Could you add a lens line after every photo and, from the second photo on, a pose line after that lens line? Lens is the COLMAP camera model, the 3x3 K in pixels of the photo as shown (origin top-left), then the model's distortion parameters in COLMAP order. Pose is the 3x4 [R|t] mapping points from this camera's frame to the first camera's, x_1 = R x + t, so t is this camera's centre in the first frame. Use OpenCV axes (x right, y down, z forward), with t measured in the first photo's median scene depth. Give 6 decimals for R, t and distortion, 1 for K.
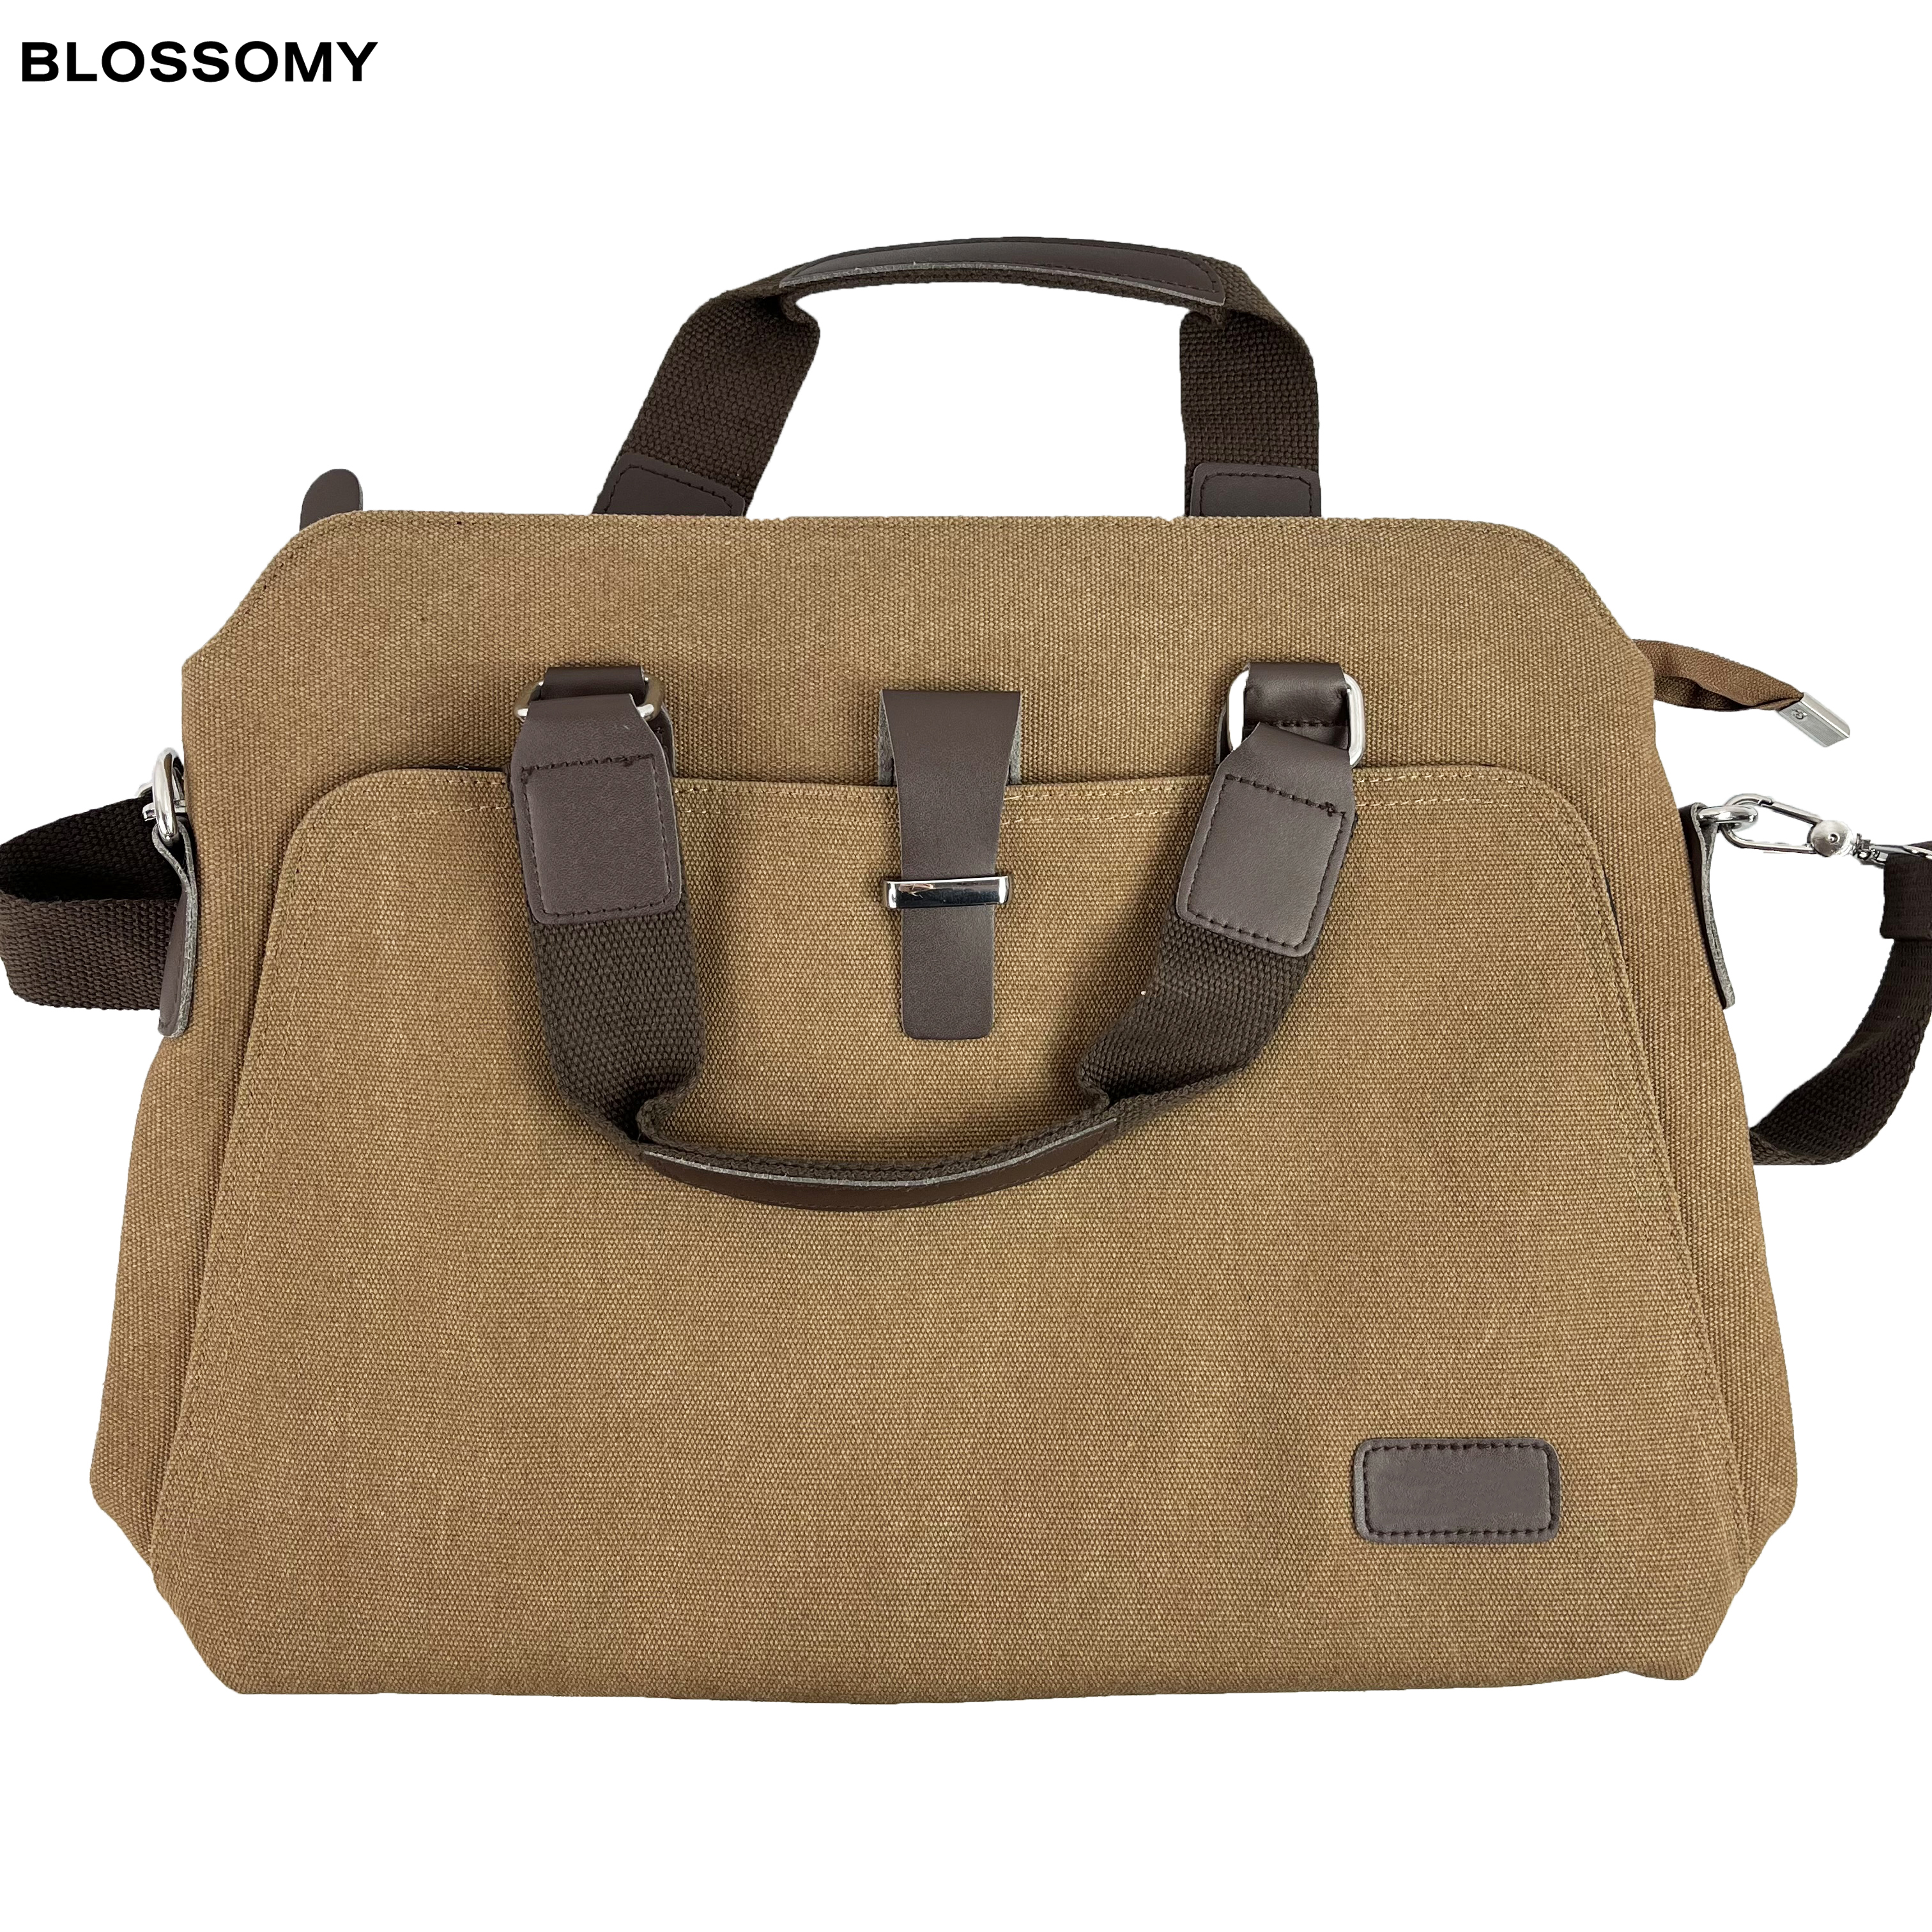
lens RADIAL K [[2625.6, 0, 966.0], [0, 2625.6, 966.0], [0, 0, 1]] dist [-0.088183, -0.010876]
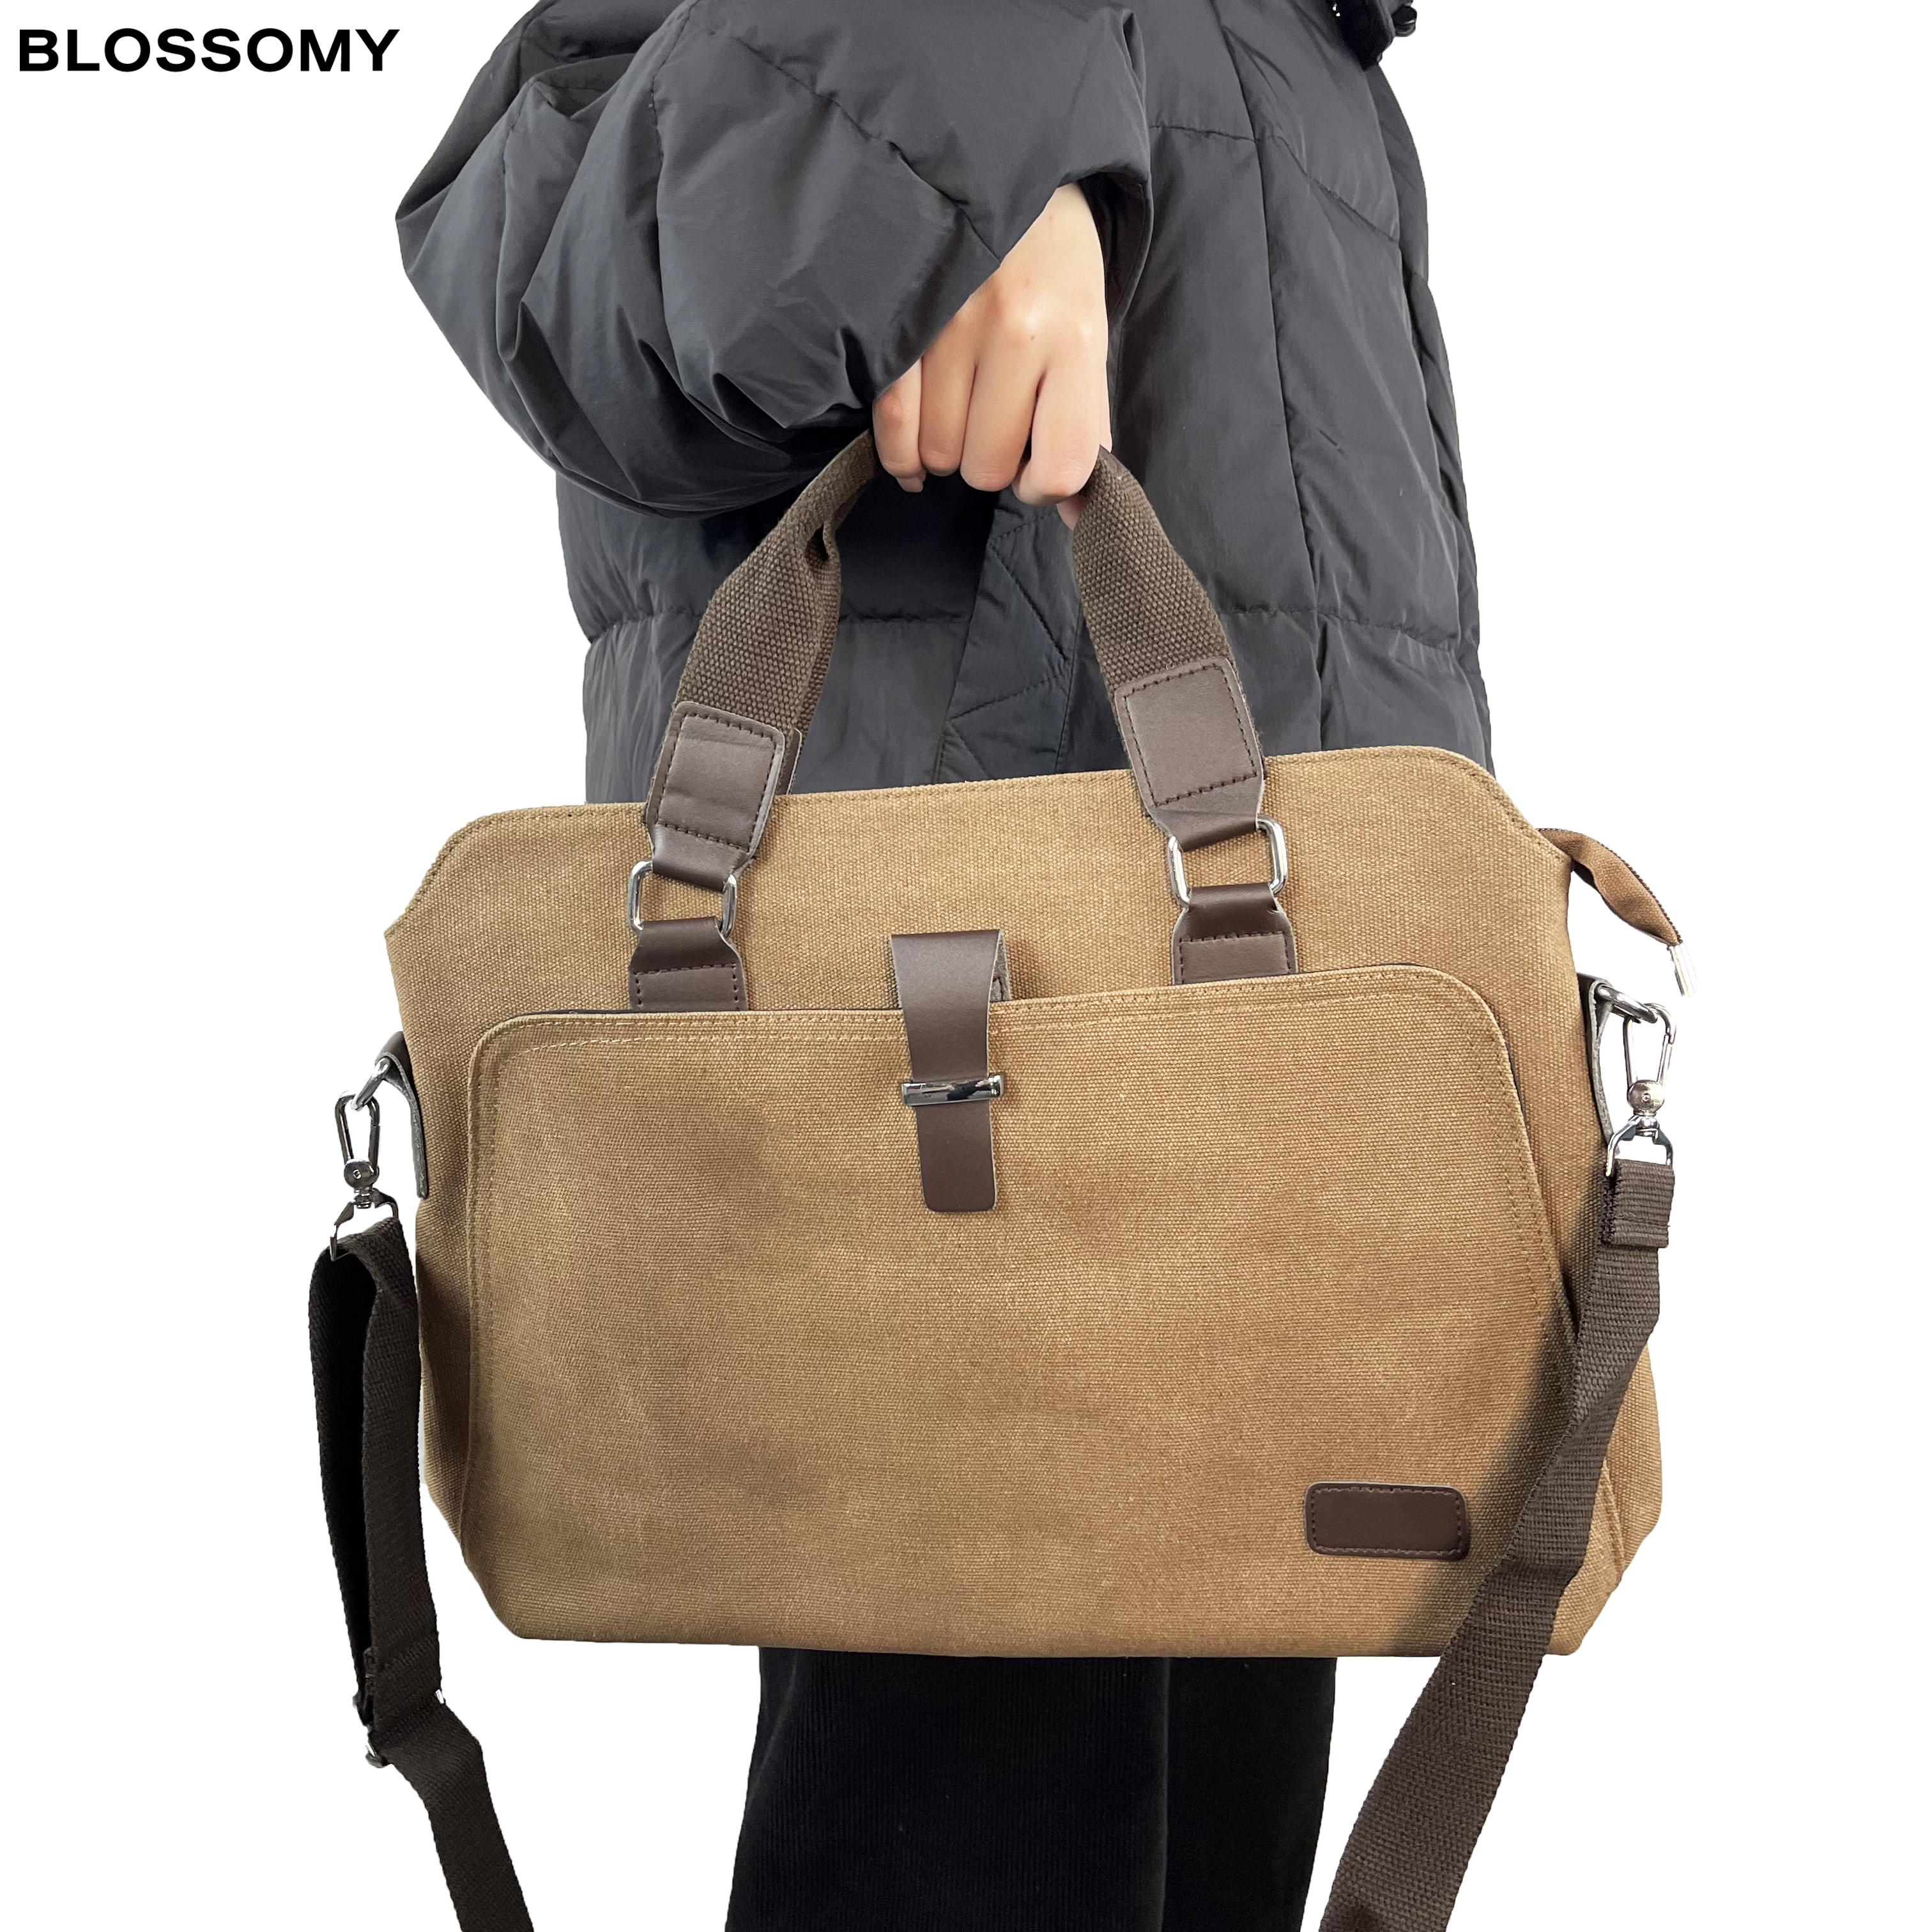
lens RADIAL K [[2625.6, 0, 966.0], [0, 2625.6, 966.0], [0, 0, 1]] dist [-0.088183, -0.010876]
pose [[0.997876, -0.064074, 0.011783, -0.014710], [0.064886, 0.993682, -0.091573, 0.034938], [-0.005842, 0.092143, 0.995729, -0.286557]]
